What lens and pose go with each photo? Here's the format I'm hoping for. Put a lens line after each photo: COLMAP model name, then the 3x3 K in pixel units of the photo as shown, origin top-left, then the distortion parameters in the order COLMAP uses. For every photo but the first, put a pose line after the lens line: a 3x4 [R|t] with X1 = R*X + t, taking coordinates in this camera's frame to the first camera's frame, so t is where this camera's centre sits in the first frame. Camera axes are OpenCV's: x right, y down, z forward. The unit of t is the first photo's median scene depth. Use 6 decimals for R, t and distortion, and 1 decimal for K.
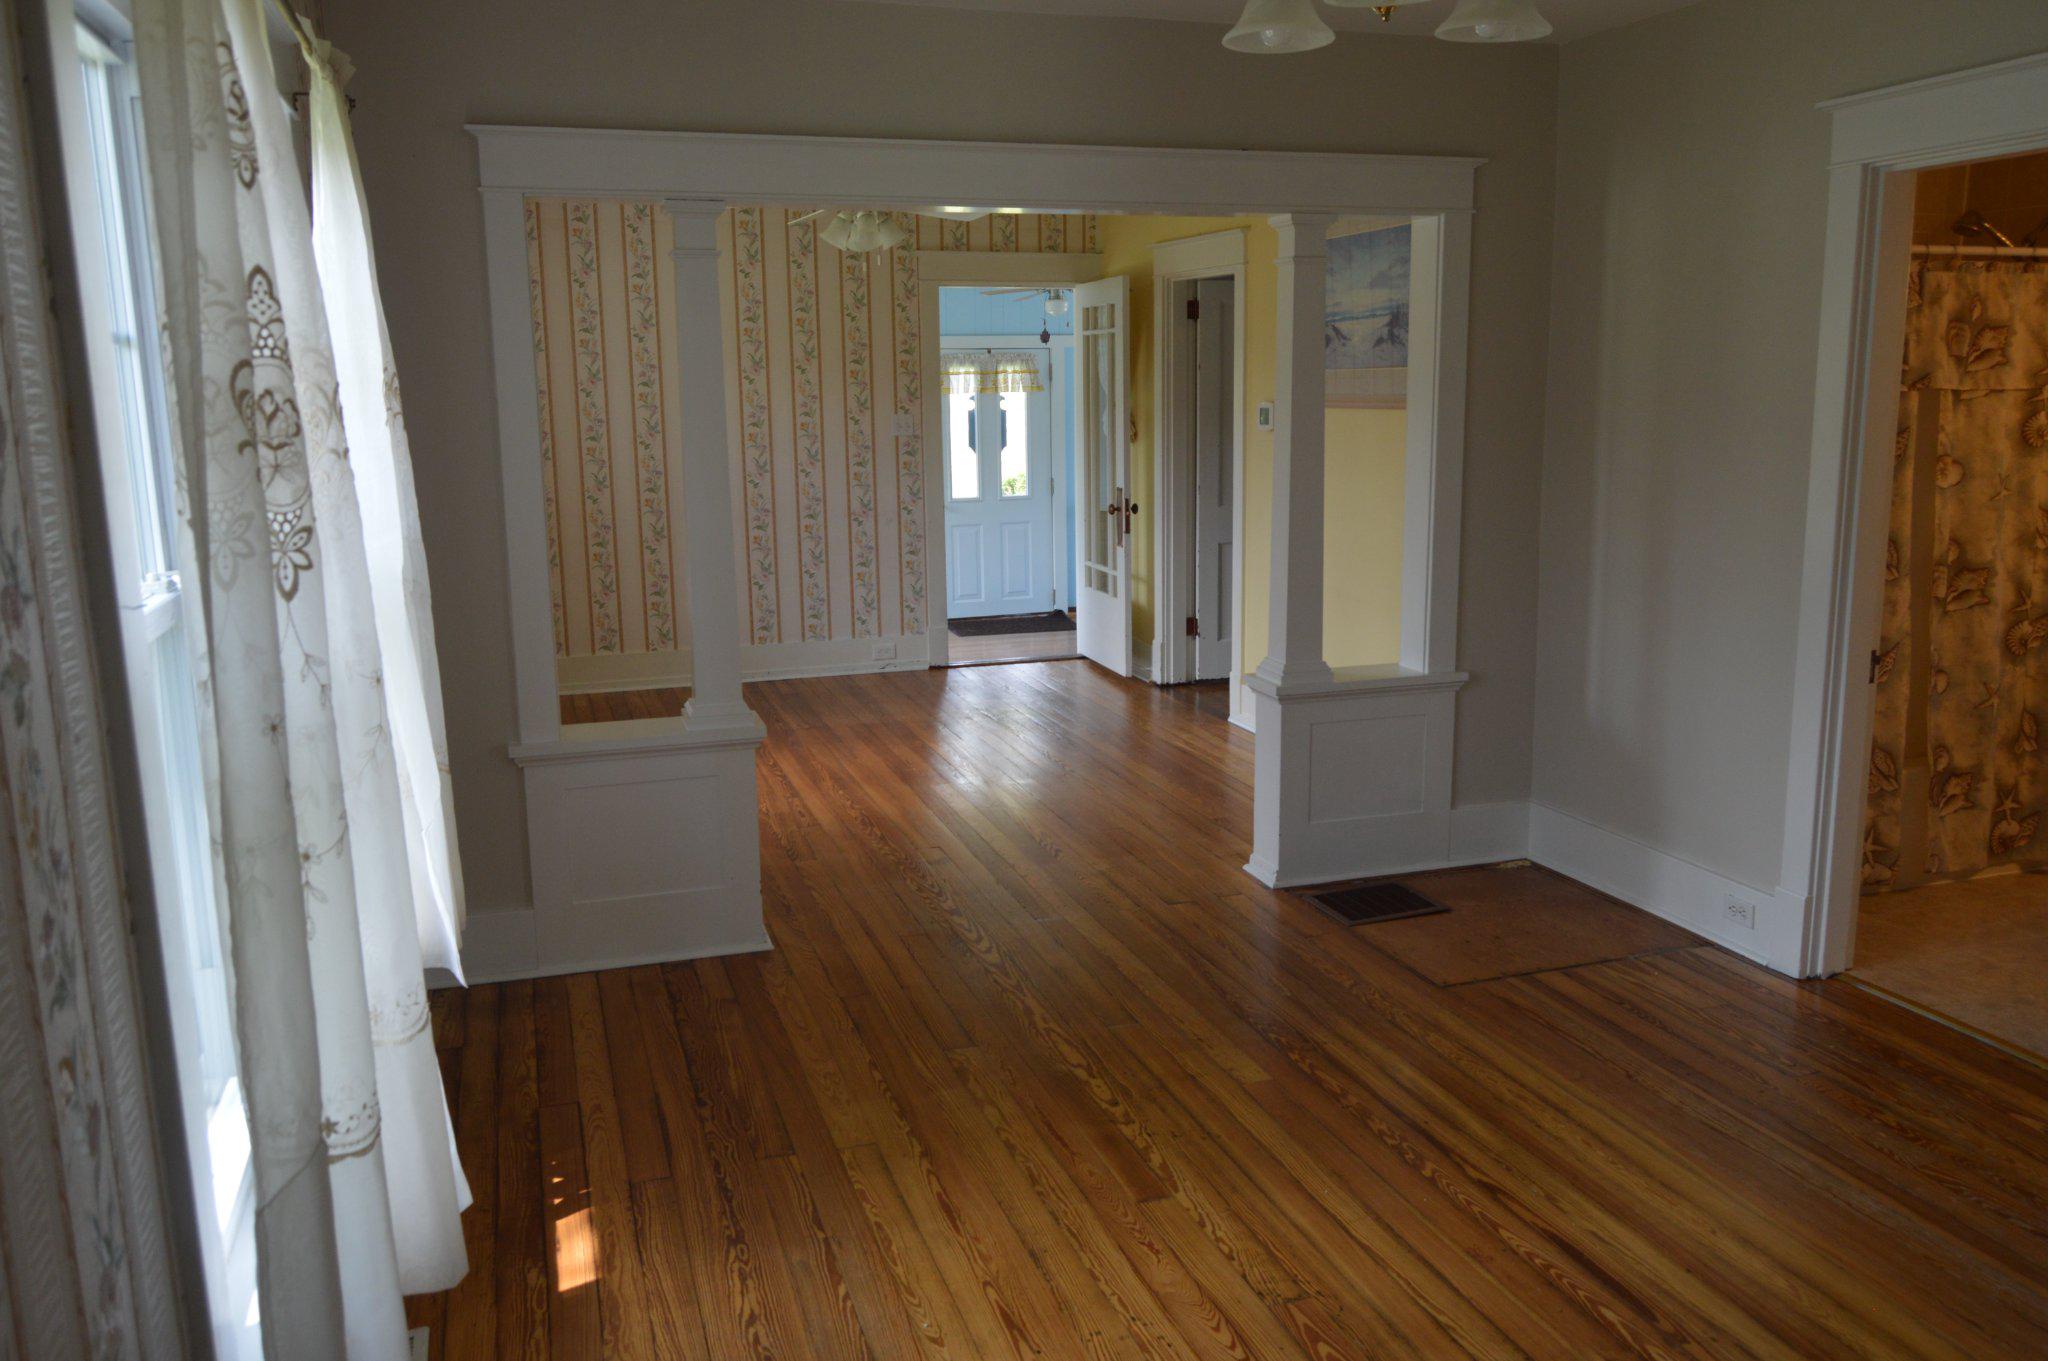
lens RADIAL K [[1612.7, 0, 1069.4], [0, 1612.7, 683.8], [0, 0, 1]] dist [-0.012025, 0.009627]
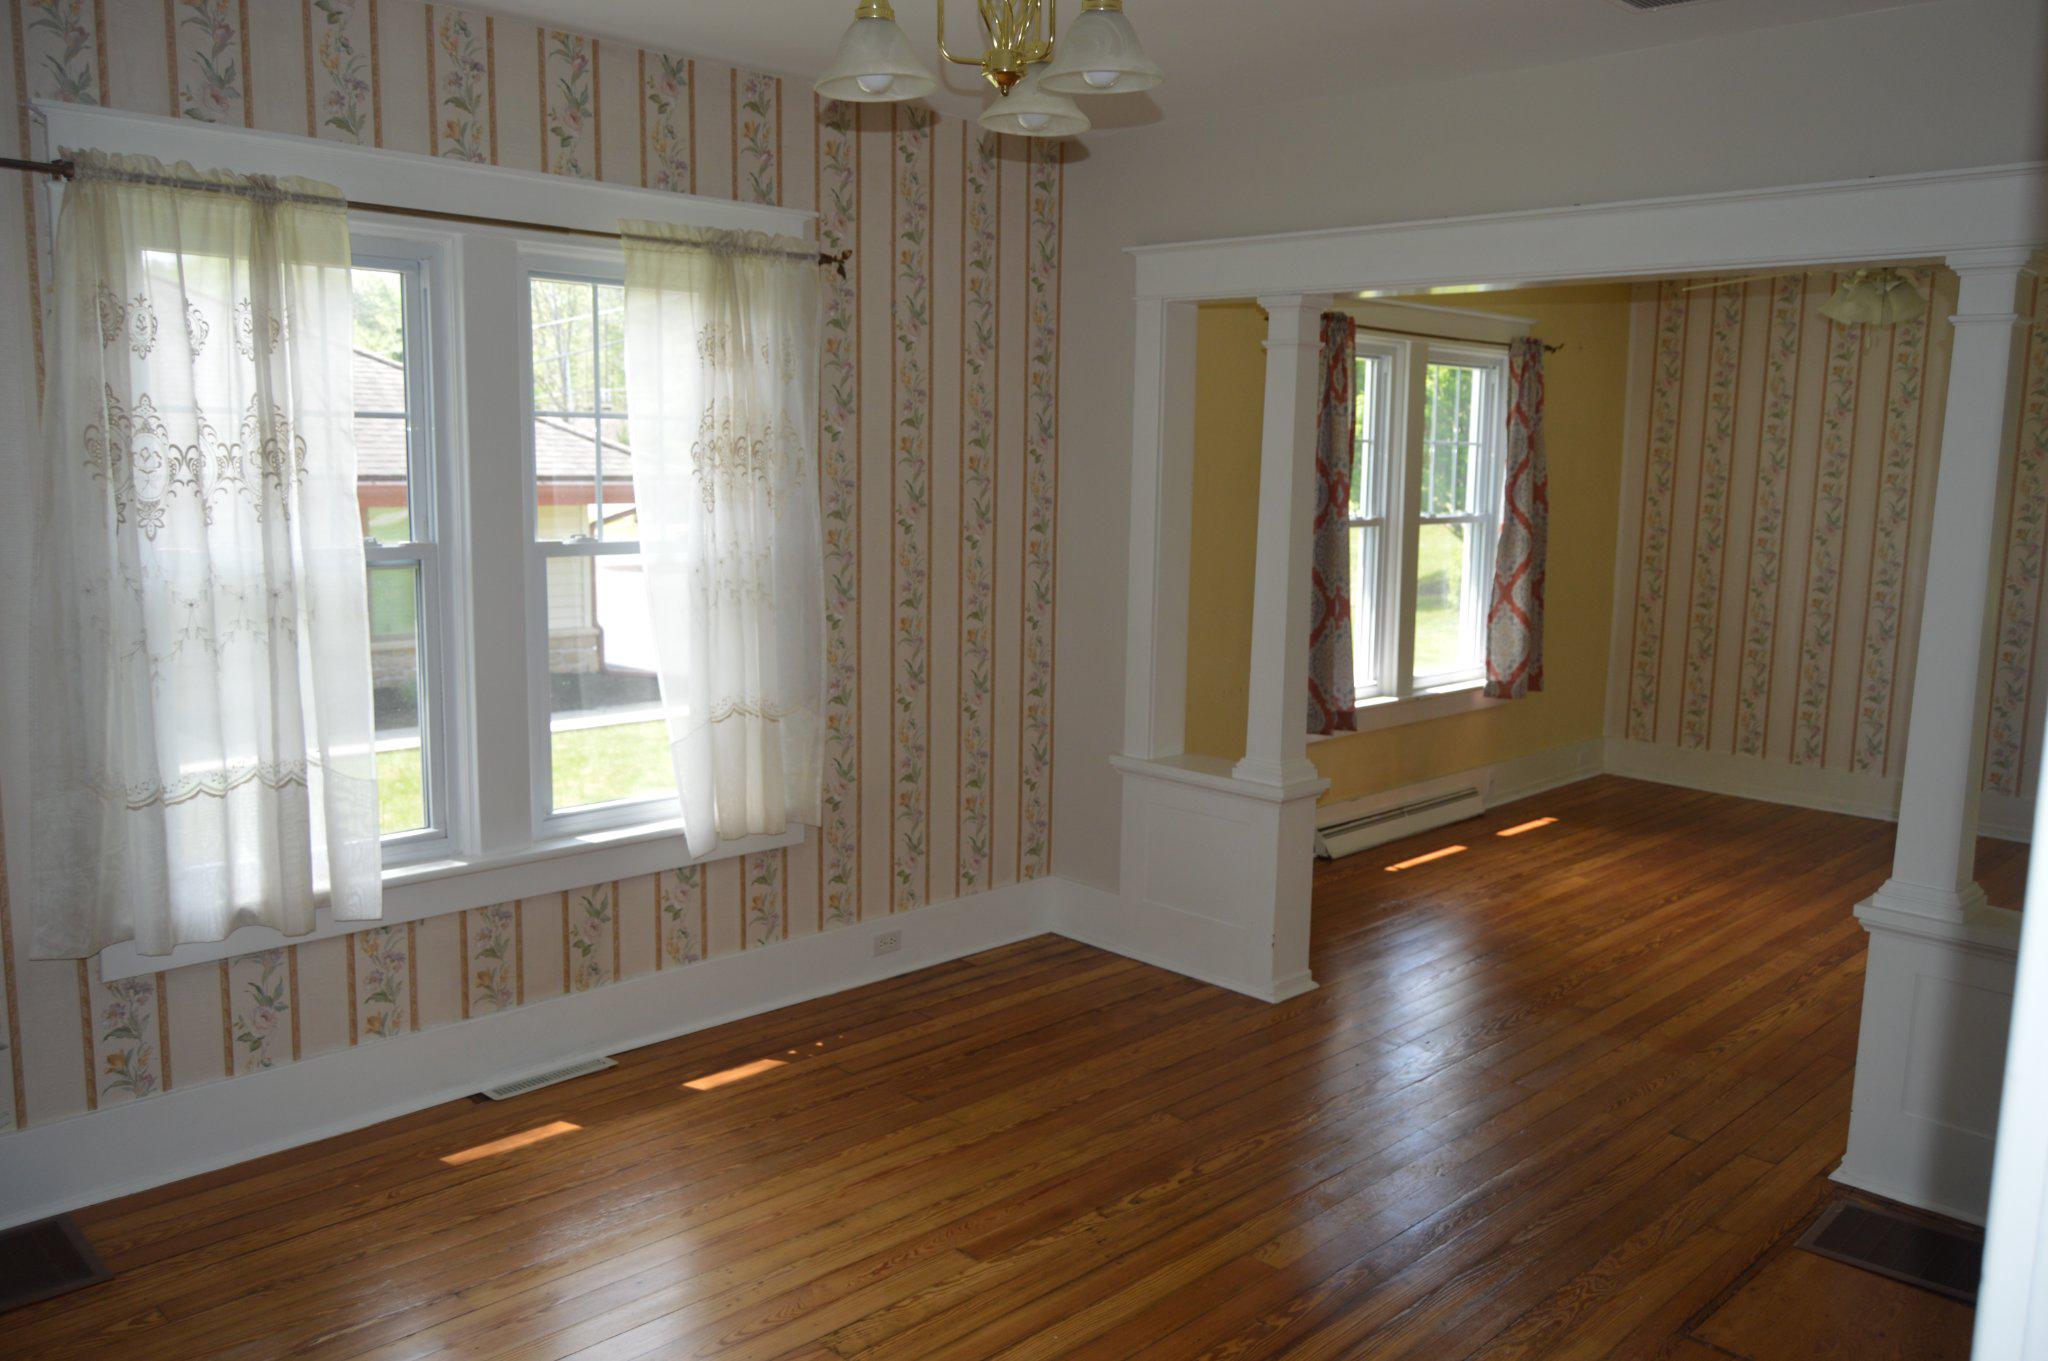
lens RADIAL K [[1612.7, 0, 1035.2], [0, 1612.7, 689.8], [0, 0, 1]] dist [-0.012025, 0.009627]
pose [[0.443062, 0.154750, -0.883034, 0.362957], [-0.196299, 0.977833, 0.072870, -0.044923], [0.874735, 0.141053, 0.463618, 0.202534]]
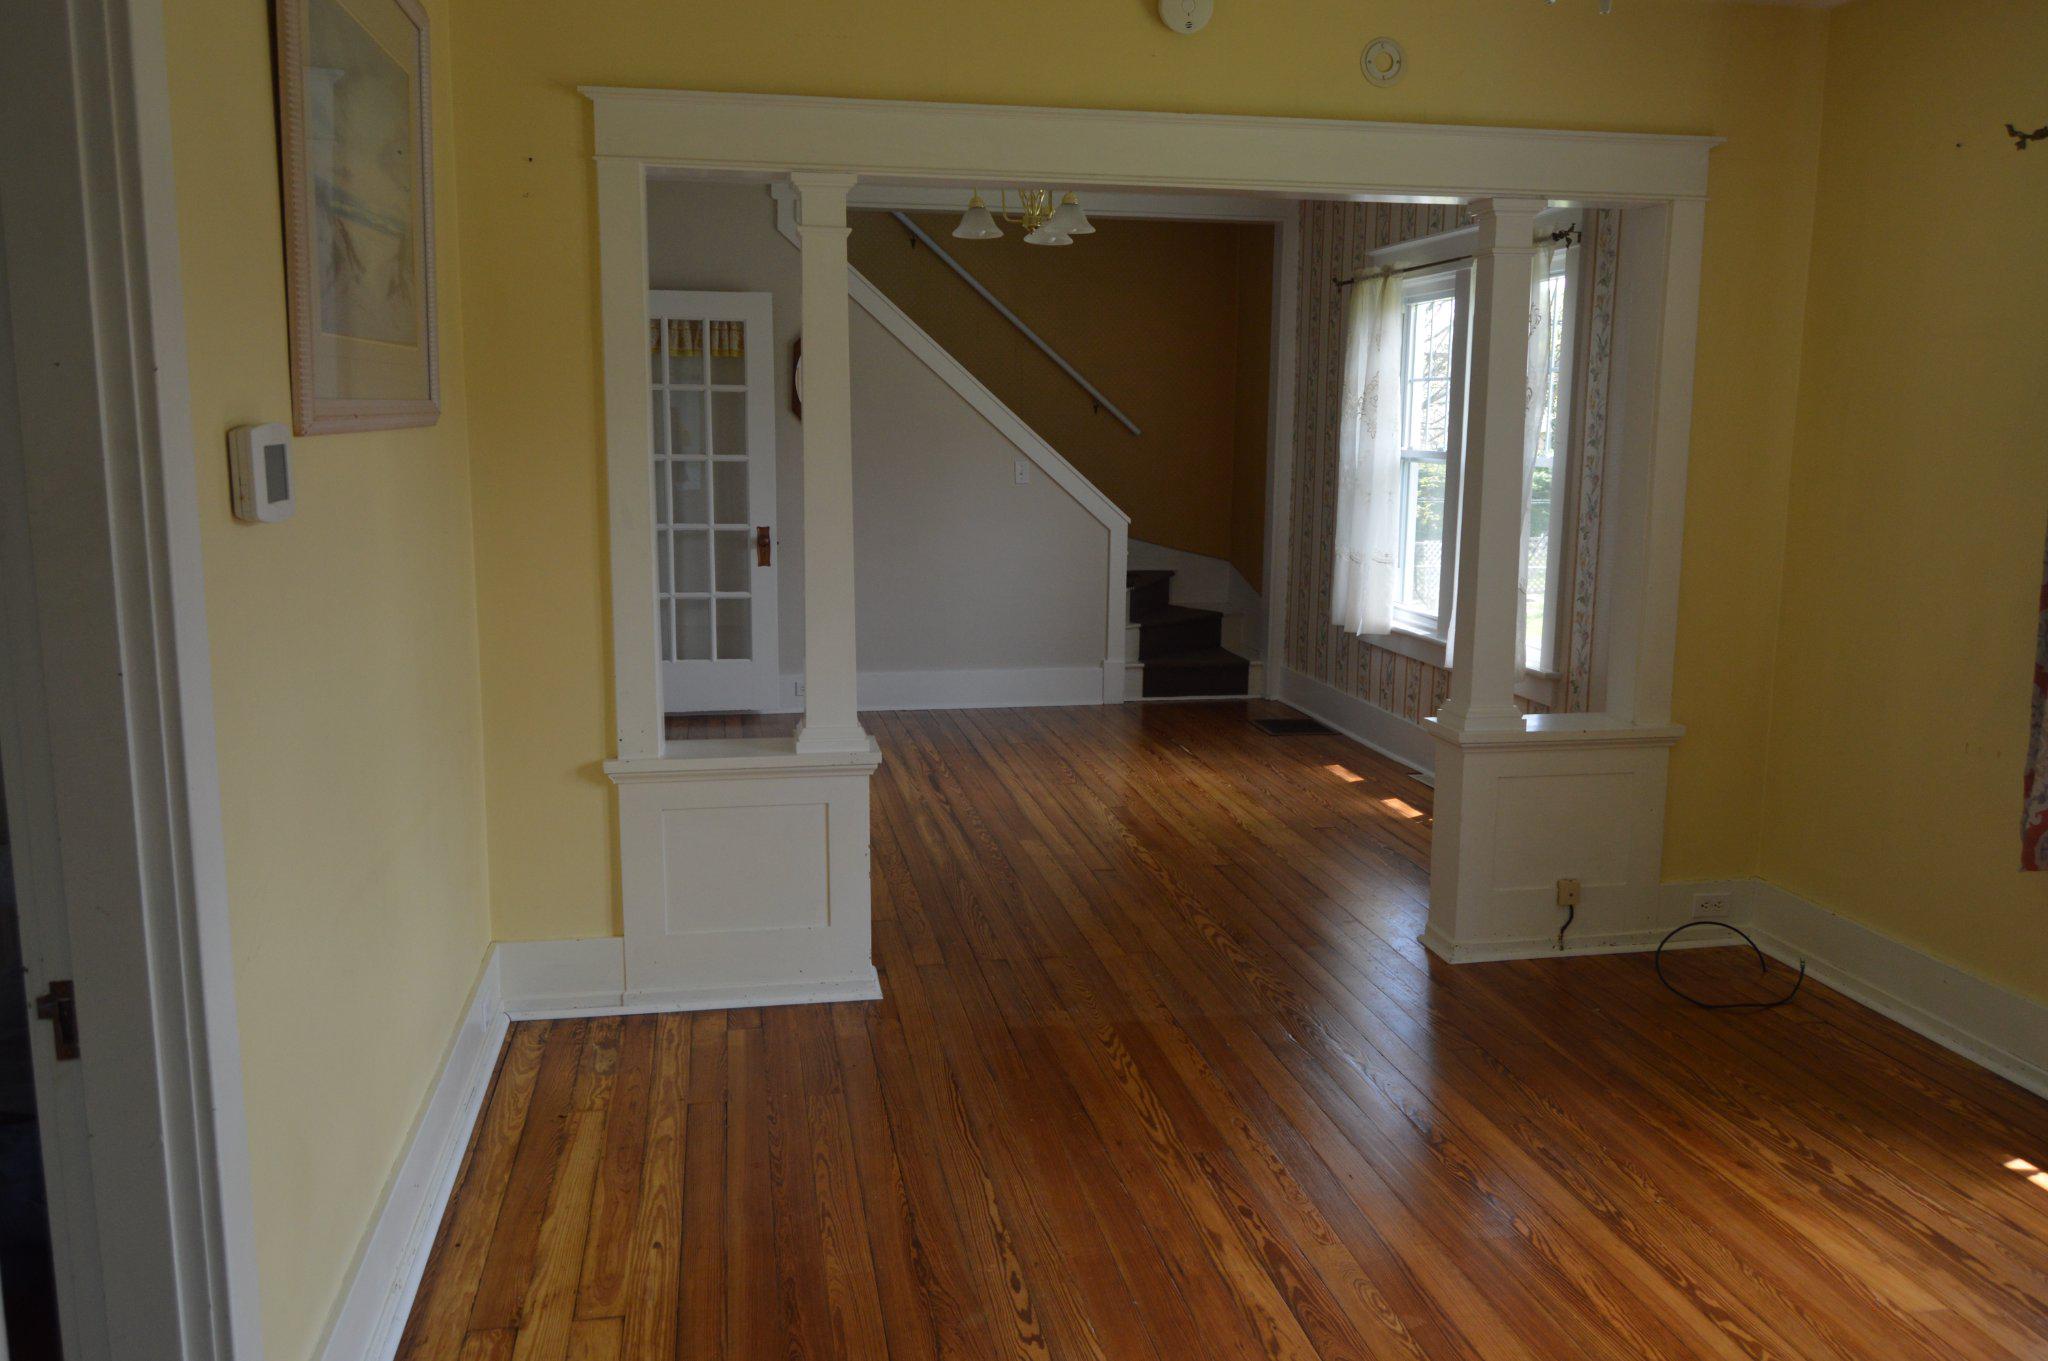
lens RADIAL K [[1612.7, 0, 1043.2], [0, 1612.7, 680.3], [0, 0, 1]] dist [-0.012025, 0.009627]
pose [[-0.989903, -0.018619, 0.140519, -0.051270], [0.030841, 0.939294, 0.341724, -0.196426], [-0.138351, 0.342608, -0.929236, 1.098979]]
